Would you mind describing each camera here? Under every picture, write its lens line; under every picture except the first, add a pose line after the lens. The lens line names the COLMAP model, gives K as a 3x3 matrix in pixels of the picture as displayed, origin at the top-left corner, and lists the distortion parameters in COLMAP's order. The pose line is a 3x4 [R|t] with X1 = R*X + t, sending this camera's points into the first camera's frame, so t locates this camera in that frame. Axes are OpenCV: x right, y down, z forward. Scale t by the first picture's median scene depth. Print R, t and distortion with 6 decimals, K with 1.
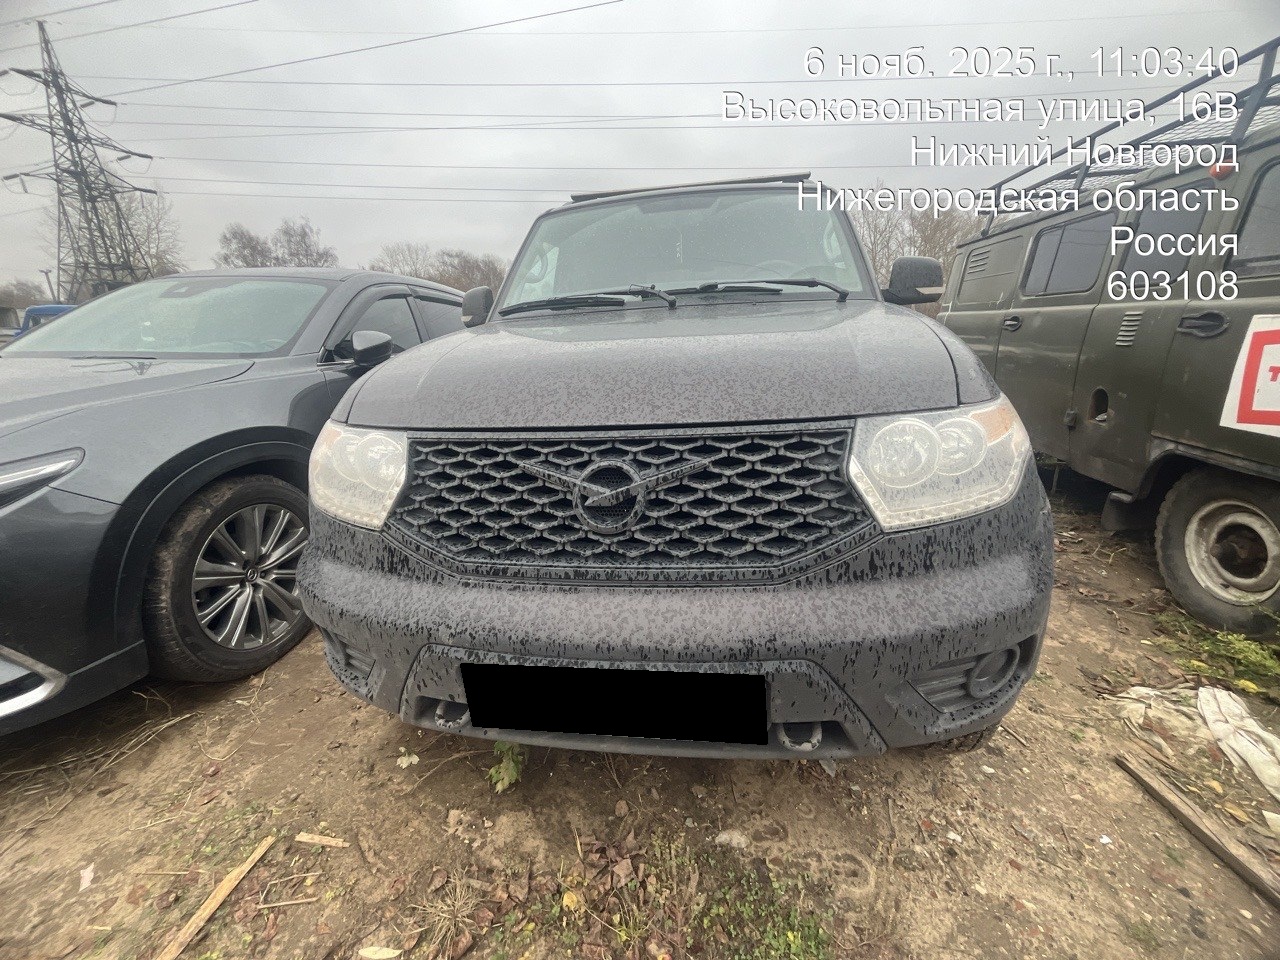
lens RADIAL K [[512.0, 0, 643.5], [0, 512.0, 473.6], [0, 0, 1]] dist [-0.004452, -0.000029]
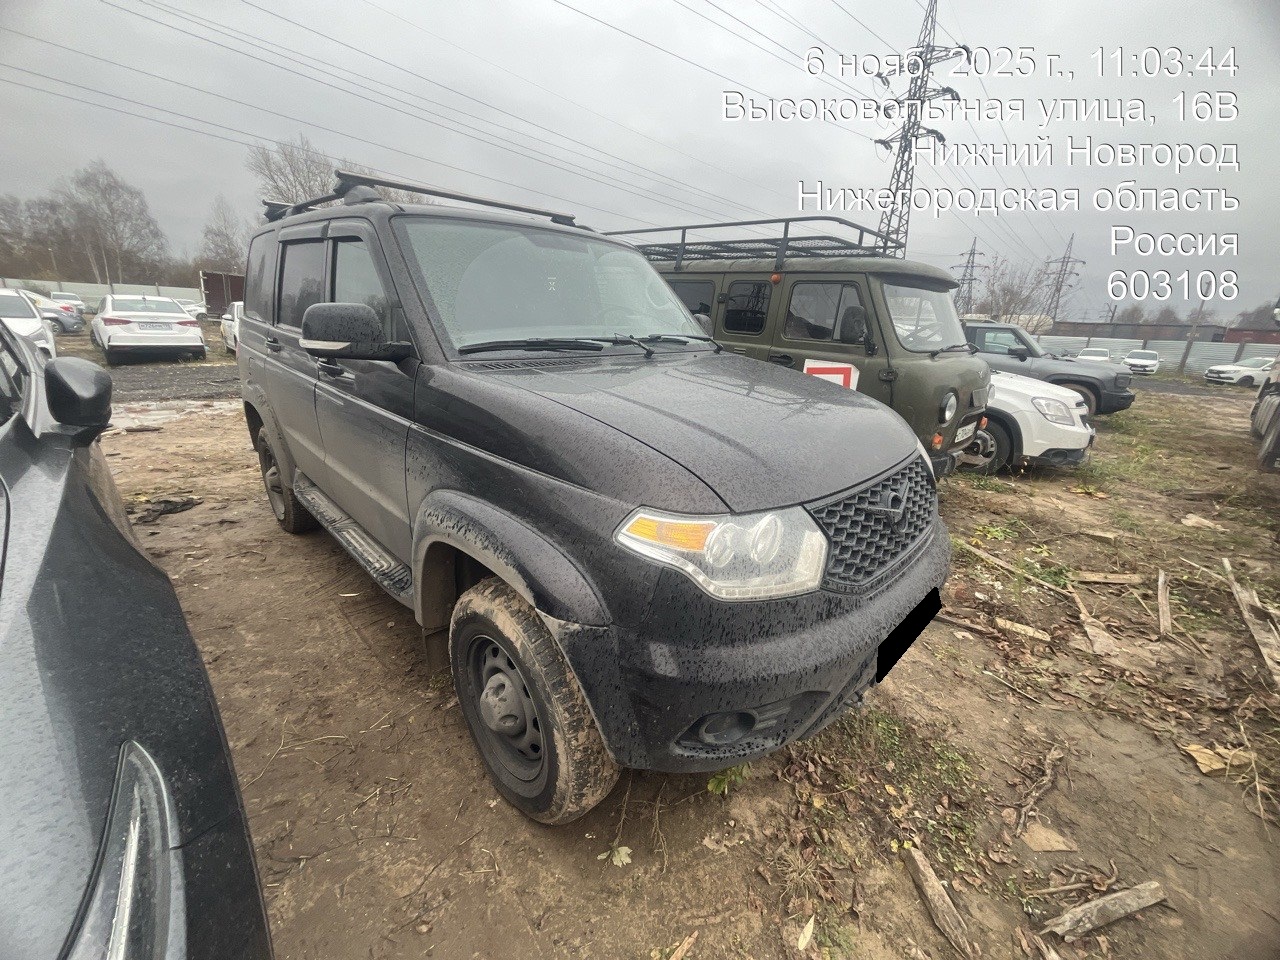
lens RADIAL K [[512.0, 0, 645.5], [0, 512.0, 474.6], [0, 0, 1]] dist [-0.004452, -0.000029]
pose [[0.576790, -0.181149, 0.796554, -0.491942], [0.147229, 0.982187, 0.116756, -0.105529], [-0.803516, 0.049933, 0.593186, 0.175779]]
